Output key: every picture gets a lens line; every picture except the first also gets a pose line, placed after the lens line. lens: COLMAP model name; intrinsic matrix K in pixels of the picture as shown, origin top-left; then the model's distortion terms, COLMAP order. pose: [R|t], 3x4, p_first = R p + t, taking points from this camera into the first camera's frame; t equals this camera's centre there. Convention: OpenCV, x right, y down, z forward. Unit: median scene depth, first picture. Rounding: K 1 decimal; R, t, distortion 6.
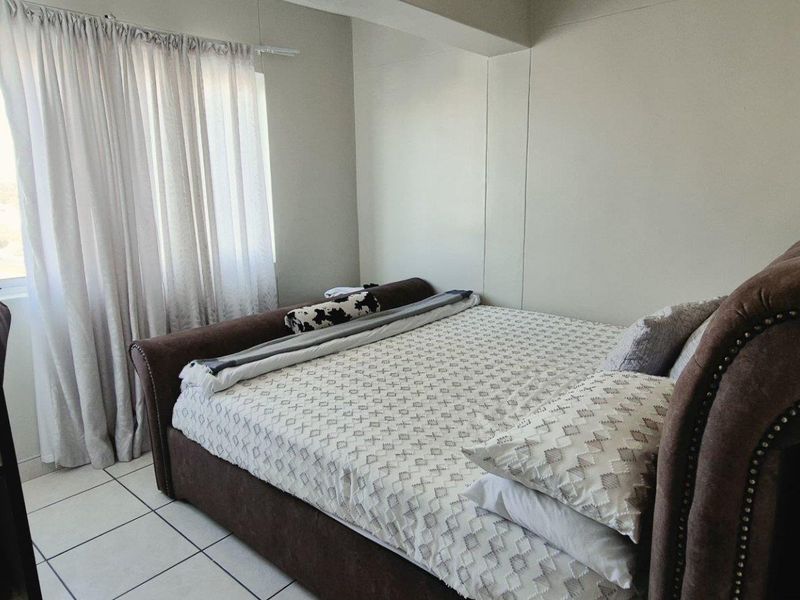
lens RADIAL K [[526.5, 0, 400.0], [0, 526.5, 300.0], [0, 0, 1]] dist [0.005110, -0.002610]
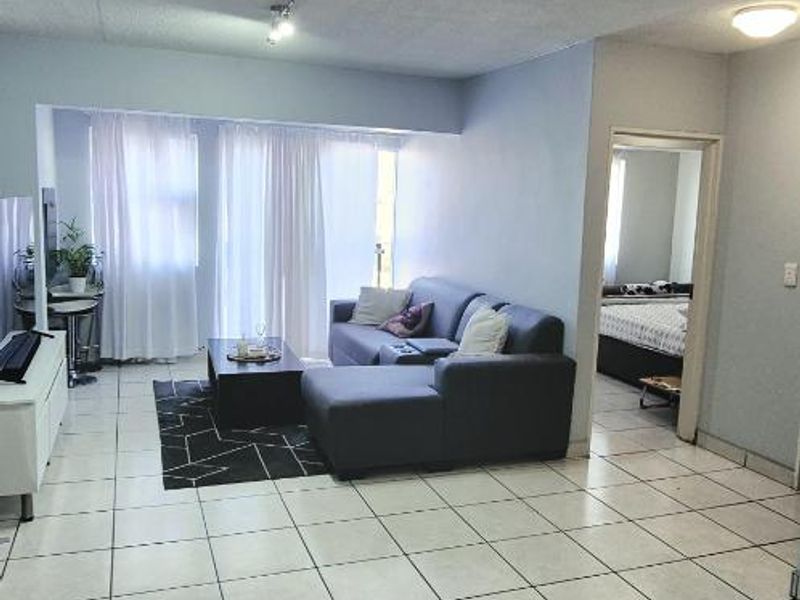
lens RADIAL K [[715.9, 0, 400.0], [0, 715.9, 300.0], [0, 0, 1]] dist [0.002439, -0.001634]
pose [[0.879193, 0.114421, -0.462522, 0.320026], [-0.146840, 0.988556, -0.034570, 0.306413], [0.453274, 0.098310, 0.885933, -1.865396]]
